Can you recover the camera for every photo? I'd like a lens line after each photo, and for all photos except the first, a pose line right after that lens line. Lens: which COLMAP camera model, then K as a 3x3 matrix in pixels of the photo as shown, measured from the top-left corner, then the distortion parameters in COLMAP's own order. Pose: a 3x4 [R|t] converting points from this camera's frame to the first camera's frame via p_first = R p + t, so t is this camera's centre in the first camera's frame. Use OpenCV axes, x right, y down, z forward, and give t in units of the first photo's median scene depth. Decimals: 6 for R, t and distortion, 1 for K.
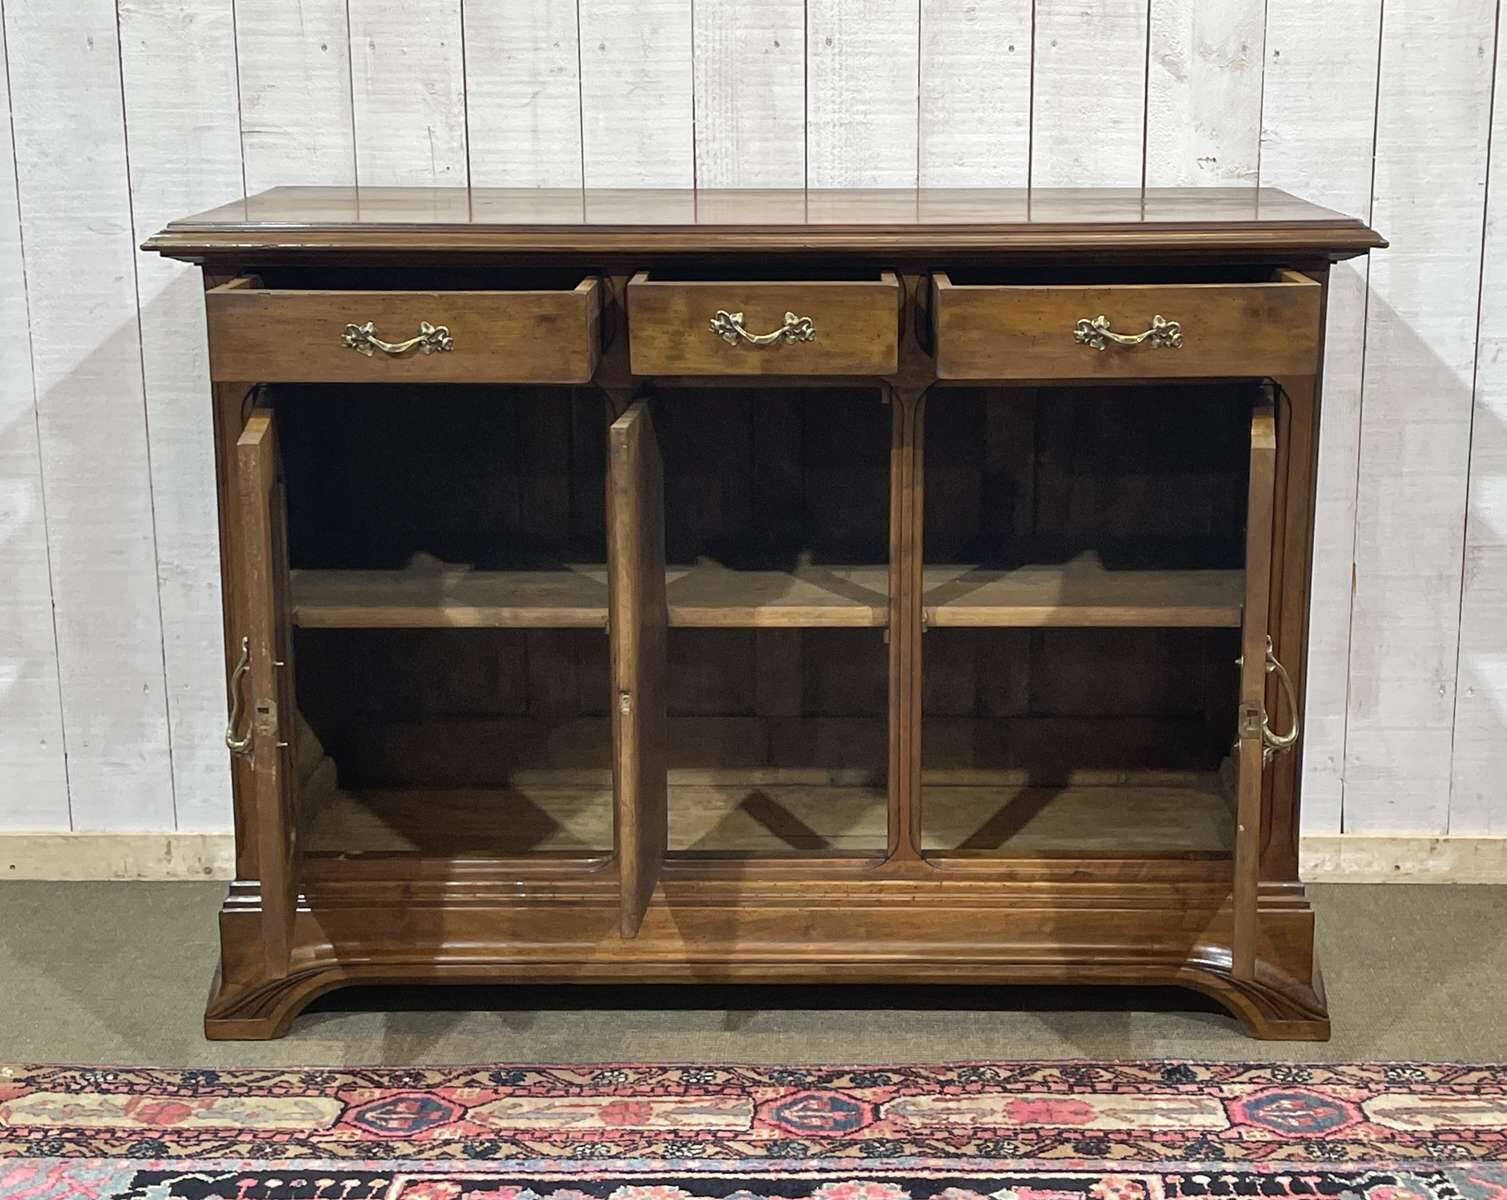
lens RADIAL K [[2402.1, 0, 819.1], [0, 2402.1, 589.7], [0, 0, 1]] dist [0.147324, -0.480017]
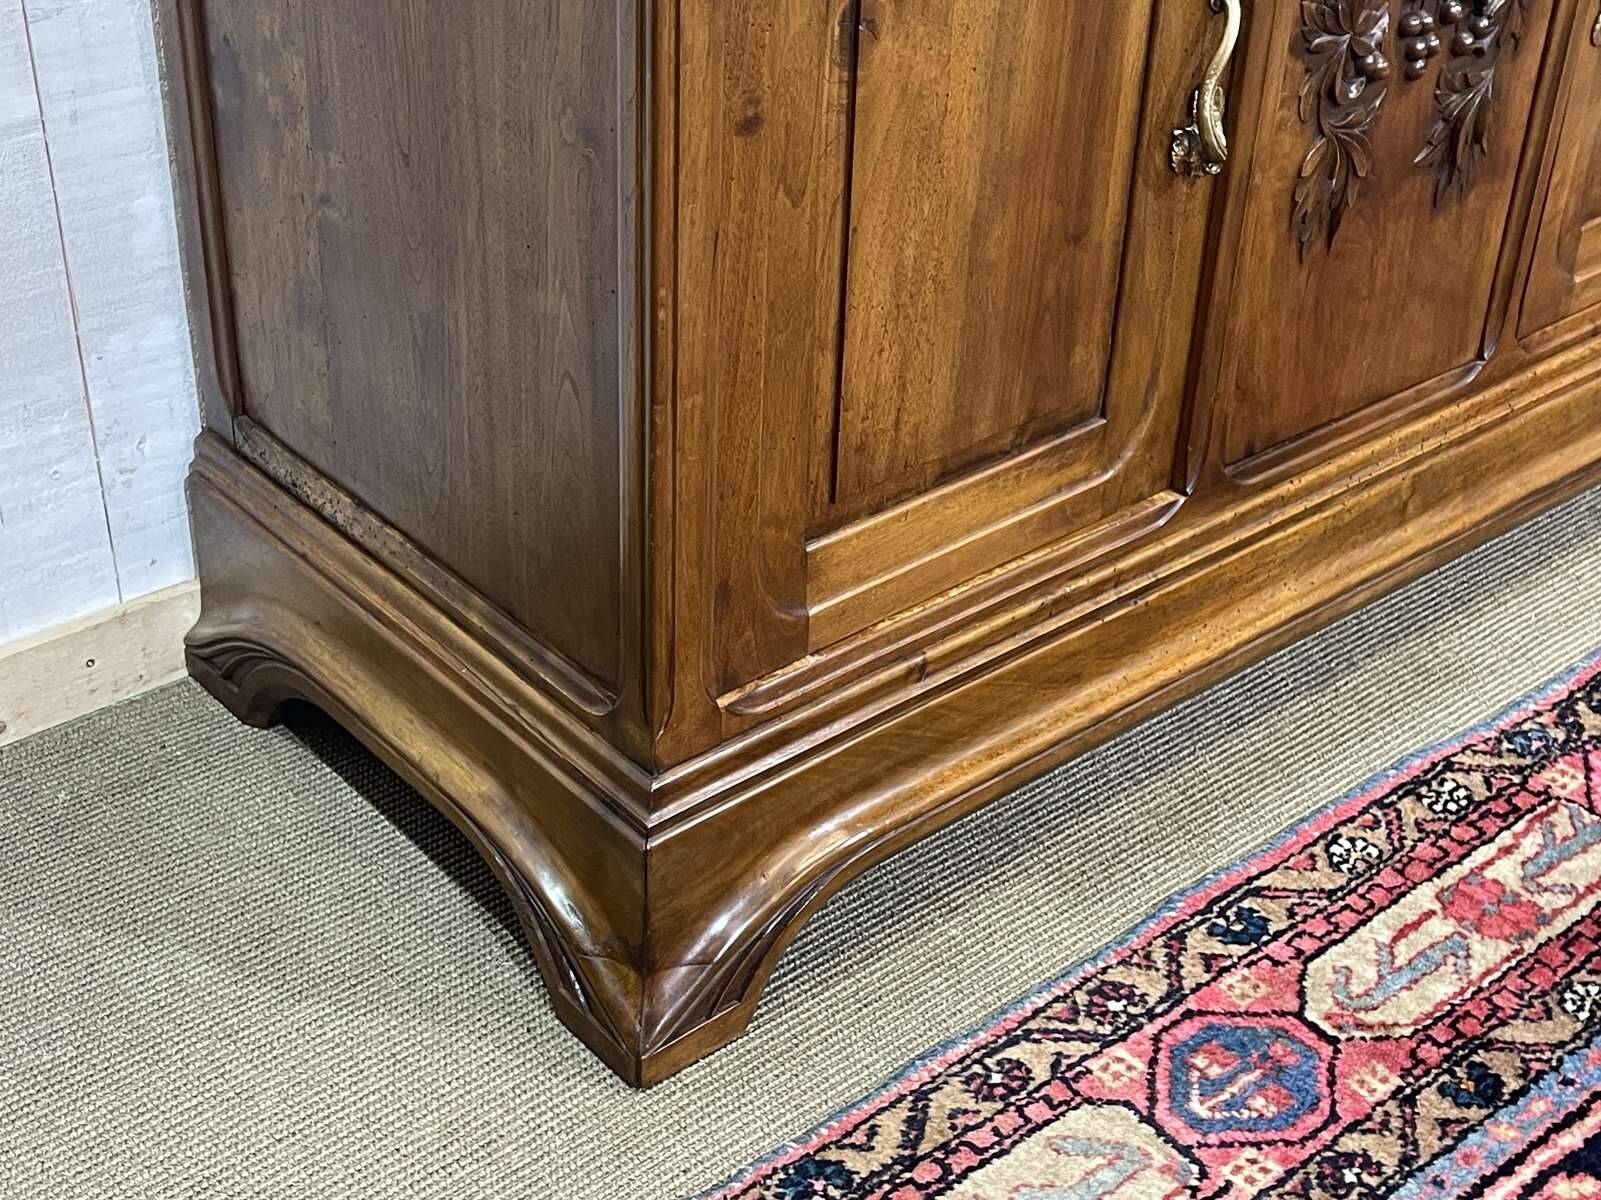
lens RADIAL K [[2286.5, 0, 816.6], [0, 2286.5, 608.8], [0, 0, 1]] dist [0.139053, -0.426142]
pose [[0.747117, -0.331989, 0.575847, -0.487794], [0.118929, 0.919122, 0.375594, -0.076130], [-0.653967, -0.212127, 0.726175, 0.704783]]
